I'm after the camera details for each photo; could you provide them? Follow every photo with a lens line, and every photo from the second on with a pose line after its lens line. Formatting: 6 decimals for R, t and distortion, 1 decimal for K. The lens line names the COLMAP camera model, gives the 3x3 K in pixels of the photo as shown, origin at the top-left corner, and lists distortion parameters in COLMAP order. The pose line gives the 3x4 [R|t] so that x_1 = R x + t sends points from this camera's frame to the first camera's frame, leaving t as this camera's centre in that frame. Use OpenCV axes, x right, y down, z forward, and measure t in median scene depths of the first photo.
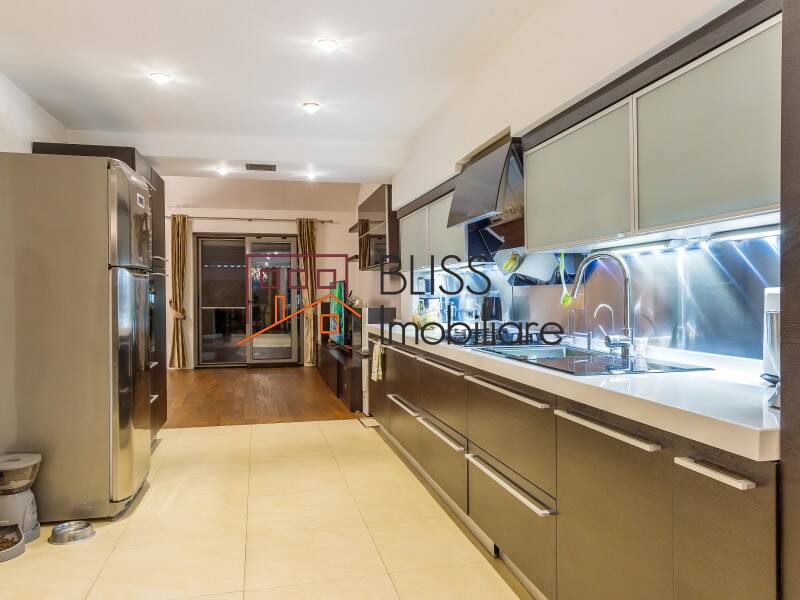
lens RADIAL K [[610.3, 0, 400.5], [0, 610.3, 298.7], [0, 0, 1]] dist [0.044056, -0.003067]
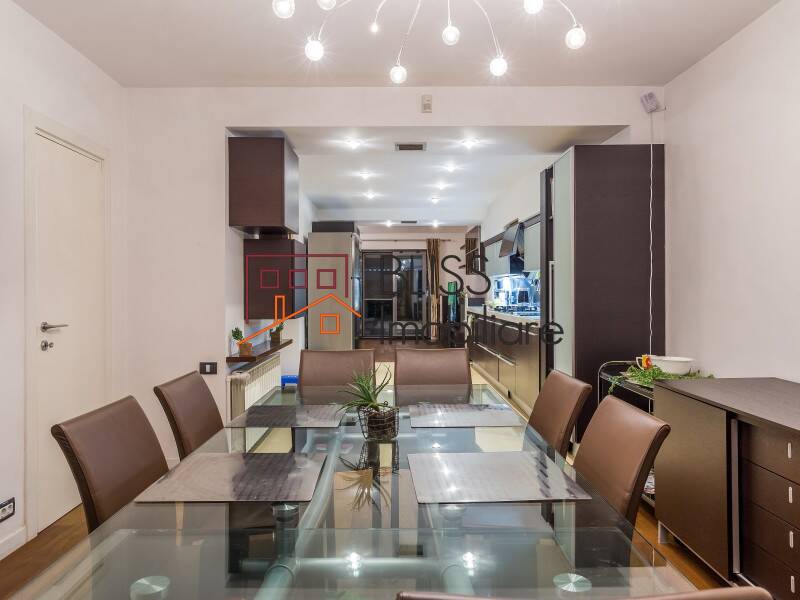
lens RADIAL K [[610.3, 0, 400.8], [0, 610.3, 298.3], [0, 0, 1]] dist [0.044056, -0.003067]
pose [[0.978752, 0.003449, -0.205016, 0.099280], [-0.002236, 0.999979, 0.006148, 0.005951], [0.205033, -0.005559, 0.978739, -0.623160]]
